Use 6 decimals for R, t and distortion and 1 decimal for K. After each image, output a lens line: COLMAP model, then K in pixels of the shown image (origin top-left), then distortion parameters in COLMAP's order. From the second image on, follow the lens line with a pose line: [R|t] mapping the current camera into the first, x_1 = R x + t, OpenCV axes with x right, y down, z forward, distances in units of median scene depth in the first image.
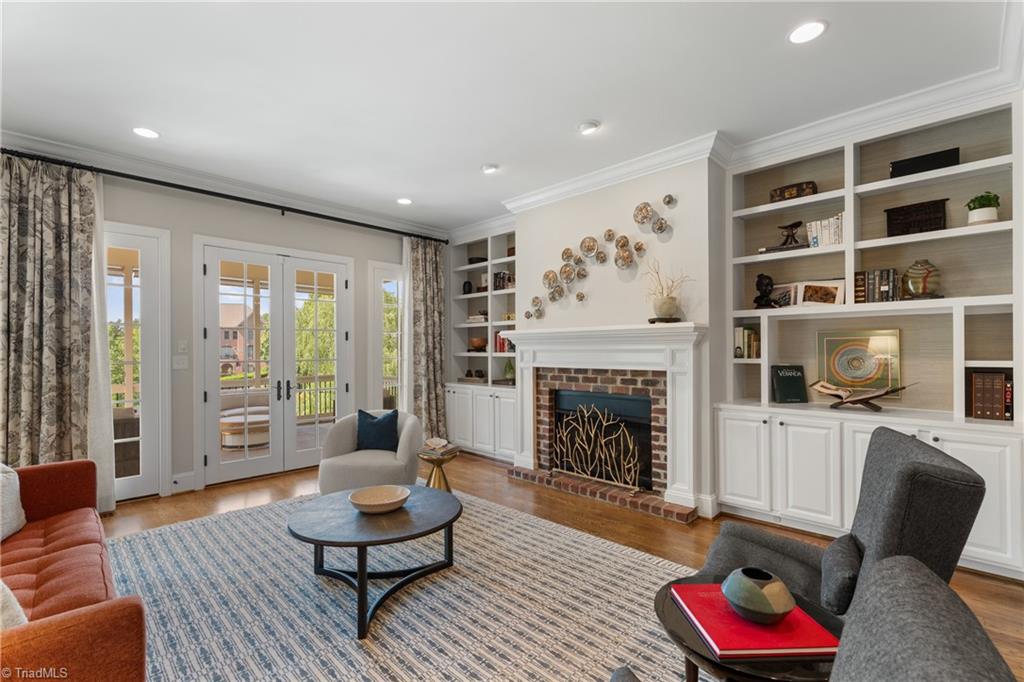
lens RADIAL K [[456.2, 0, 503.8], [0, 456.2, 345.8], [0, 0, 1]] dist [0.004320, 0.000712]
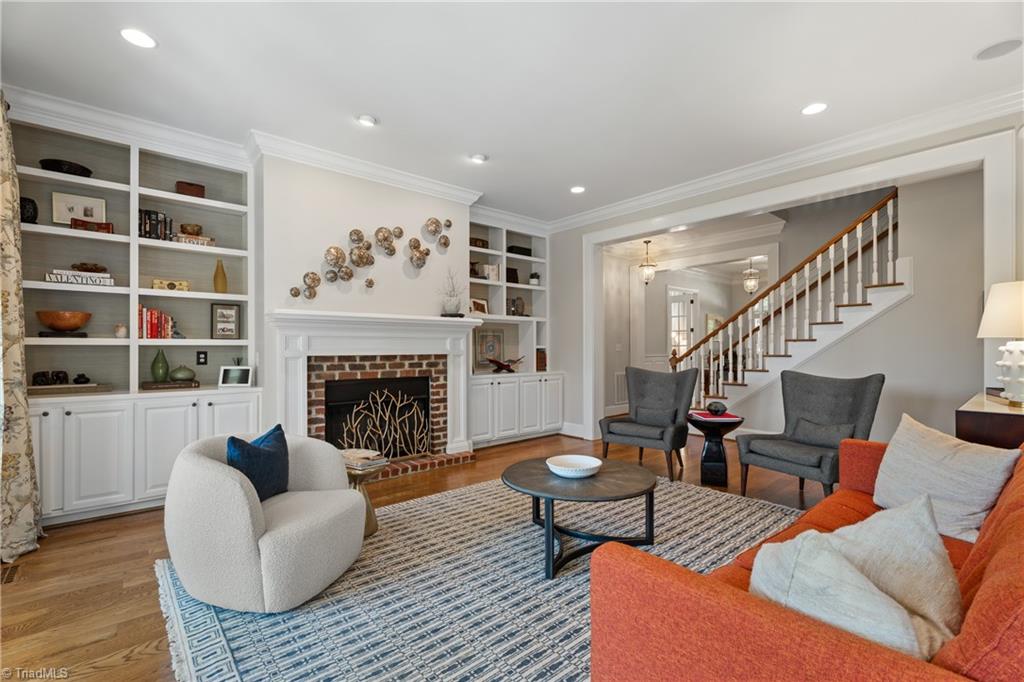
lens RADIAL K [[456.2, 0, 501.4], [0, 456.2, 342.7], [0, 0, 1]] dist [0.004320, 0.000712]
pose [[0.087896, 0.022819, 0.995868, -0.844921], [-0.000797, 0.999739, -0.022838, 0.047430], [-0.996129, 0.001213, 0.087891, 0.668893]]
